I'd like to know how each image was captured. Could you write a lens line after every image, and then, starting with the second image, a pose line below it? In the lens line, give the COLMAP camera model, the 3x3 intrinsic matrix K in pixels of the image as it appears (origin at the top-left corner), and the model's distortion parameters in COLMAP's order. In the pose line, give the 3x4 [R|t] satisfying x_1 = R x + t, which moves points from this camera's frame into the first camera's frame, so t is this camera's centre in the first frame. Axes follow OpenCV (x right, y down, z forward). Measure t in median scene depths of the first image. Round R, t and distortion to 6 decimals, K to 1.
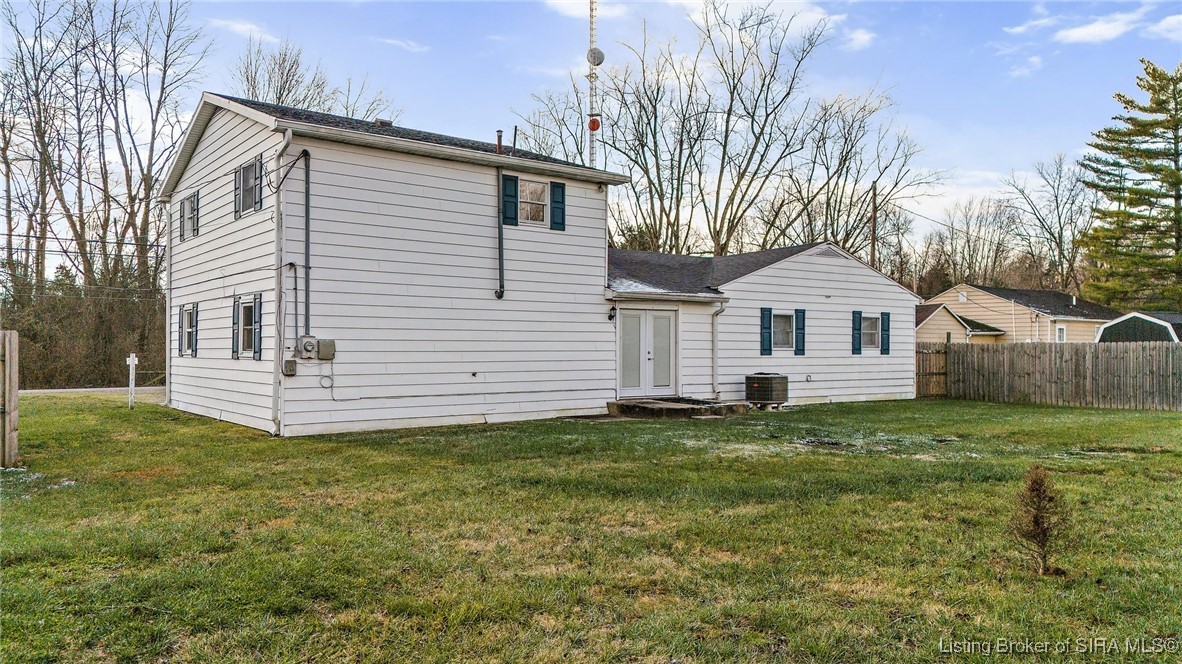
lens RADIAL K [[858.1, 0, 592.1], [0, 858.1, 335.7], [0, 0, 1]] dist [-0.003666, -0.008868]
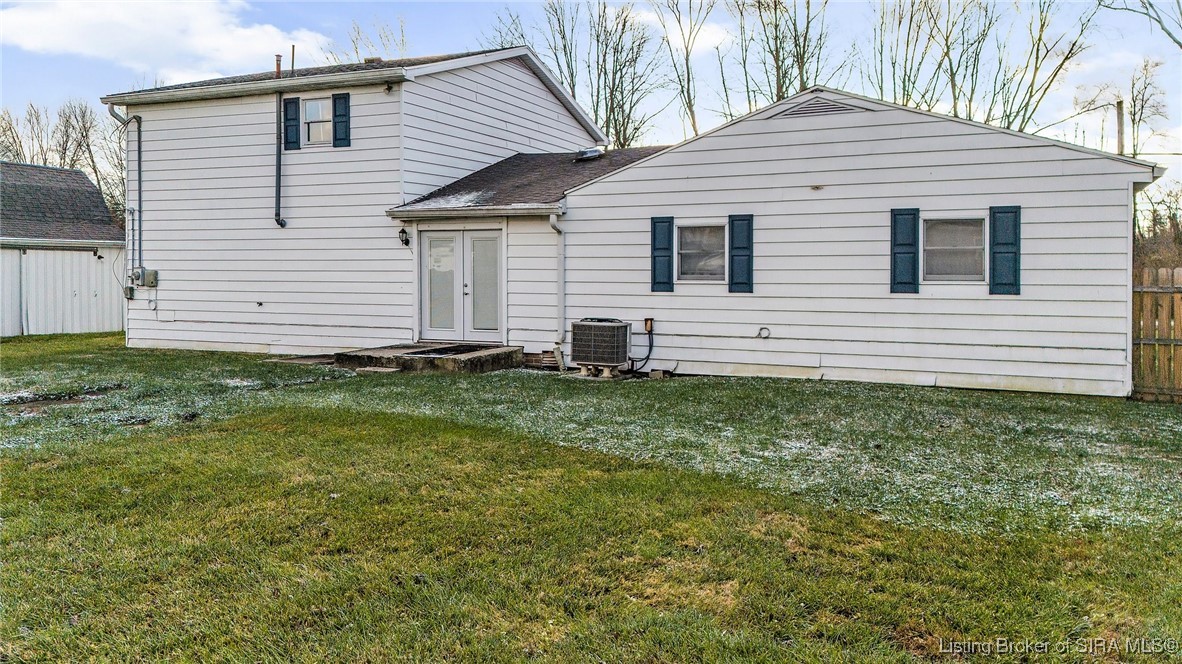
lens RADIAL K [[858.1, 0, 601.1], [0, 858.1, 276.5], [0, 0, 1]] dist [-0.003666, -0.008868]
pose [[0.523410, 0.003609, -0.852073, 0.860836], [0.009040, 0.999911, 0.009789, 0.006032], [0.852033, -0.012826, 0.523331, 0.754137]]
